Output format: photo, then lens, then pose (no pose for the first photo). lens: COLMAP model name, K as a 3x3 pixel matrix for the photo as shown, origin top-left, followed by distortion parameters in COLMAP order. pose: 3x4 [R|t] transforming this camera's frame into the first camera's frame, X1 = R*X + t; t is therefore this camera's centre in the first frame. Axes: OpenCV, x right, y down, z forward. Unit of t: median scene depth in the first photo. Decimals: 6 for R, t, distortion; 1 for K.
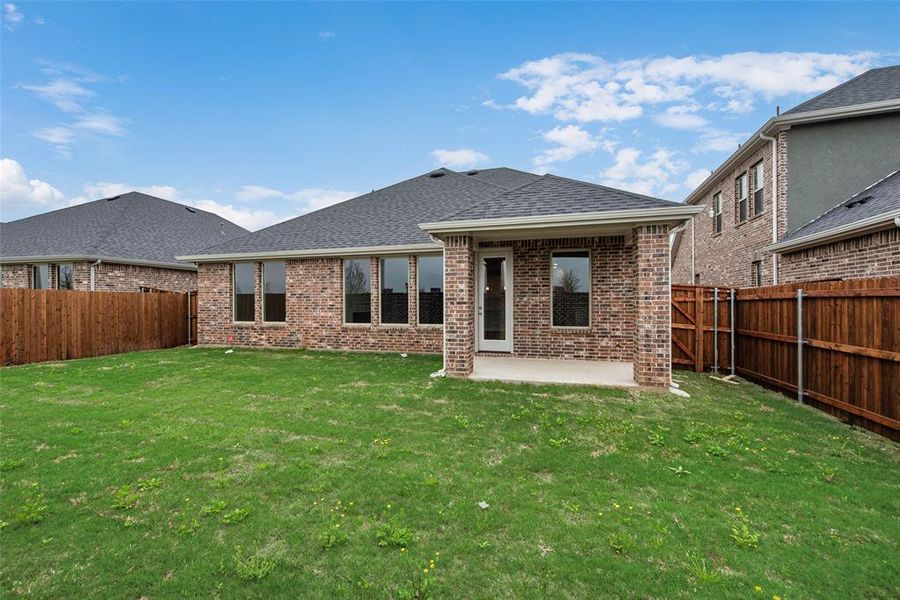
lens RADIAL K [[355.2, 0, 426.1], [0, 355.2, 307.5], [0, 0, 1]] dist [-0.001298, -0.000333]
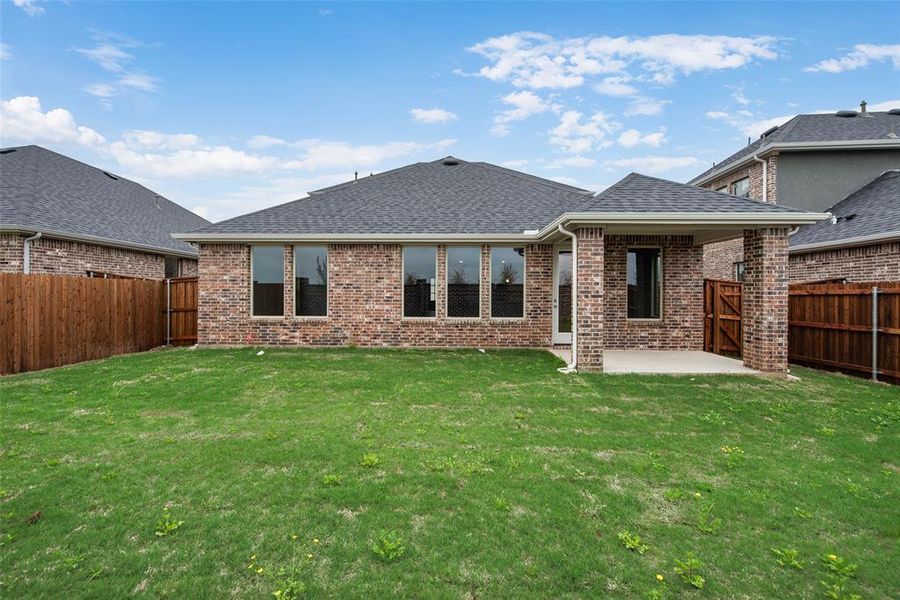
lens RADIAL K [[355.2, 0, 448.9], [0, 355.2, 297.7], [0, 0, 1]] dist [-0.001298, -0.000333]
pose [[0.967695, 0.004940, 0.252074, -0.370251], [-0.004082, 0.999984, -0.003925, -0.002274], [-0.252090, 0.002769, 0.967700, 0.105132]]
